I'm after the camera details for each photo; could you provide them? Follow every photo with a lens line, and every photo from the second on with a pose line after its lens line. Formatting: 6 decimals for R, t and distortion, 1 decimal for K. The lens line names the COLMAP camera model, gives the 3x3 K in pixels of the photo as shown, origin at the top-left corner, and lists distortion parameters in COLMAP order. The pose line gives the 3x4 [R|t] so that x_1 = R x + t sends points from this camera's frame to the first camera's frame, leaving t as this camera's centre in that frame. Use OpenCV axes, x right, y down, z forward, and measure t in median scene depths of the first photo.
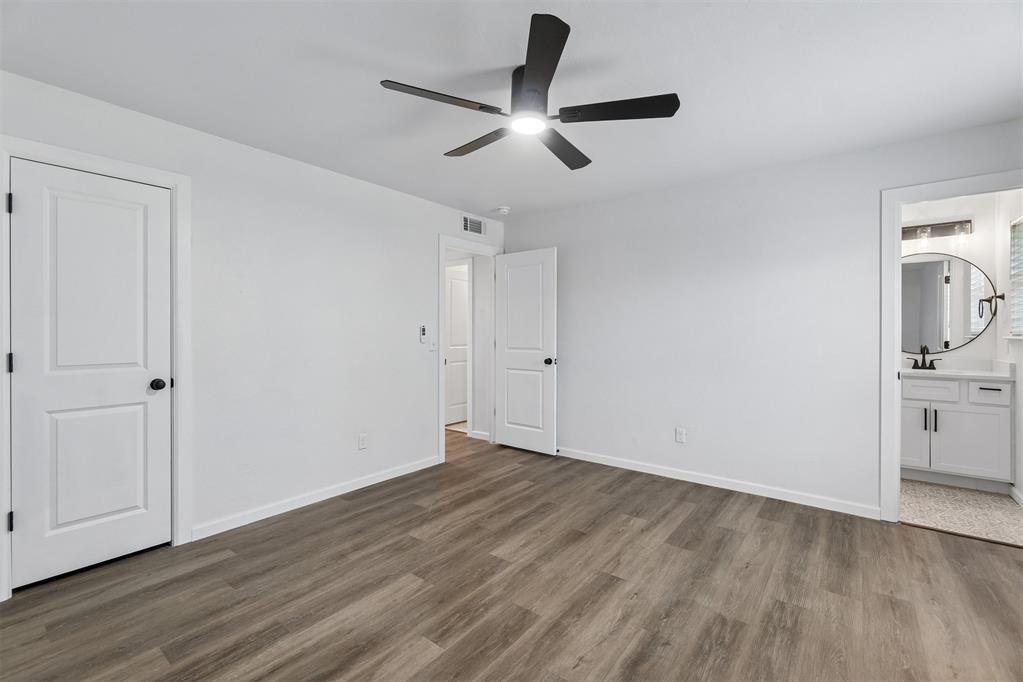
lens RADIAL K [[440.1, 0, 512.0], [0, 440.1, 334.1], [0, 0, 1]] dist [-0.000105, 0.000623]
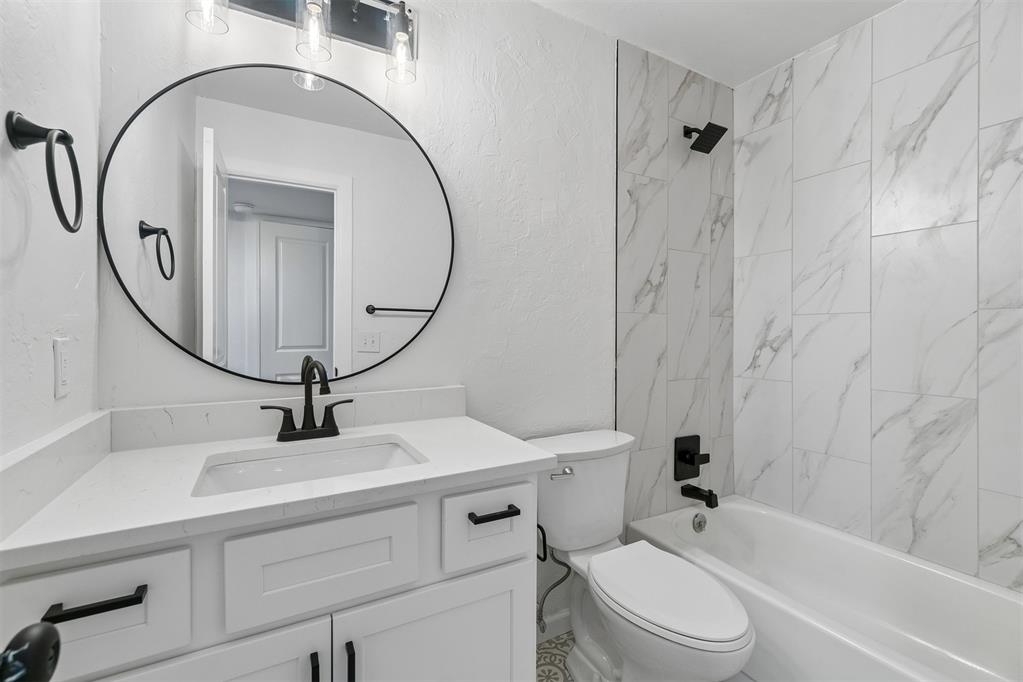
lens RADIAL K [[440.1, 0, 512.0], [0, 440.1, 334.1], [0, 0, 1]] dist [-0.000105, 0.000623]
pose [[0.380096, -0.004105, 0.924938, 0.705440], [0.001891, 0.999992, 0.003661, 0.006165], [-0.924945, 0.000358, 0.380100, 0.752495]]
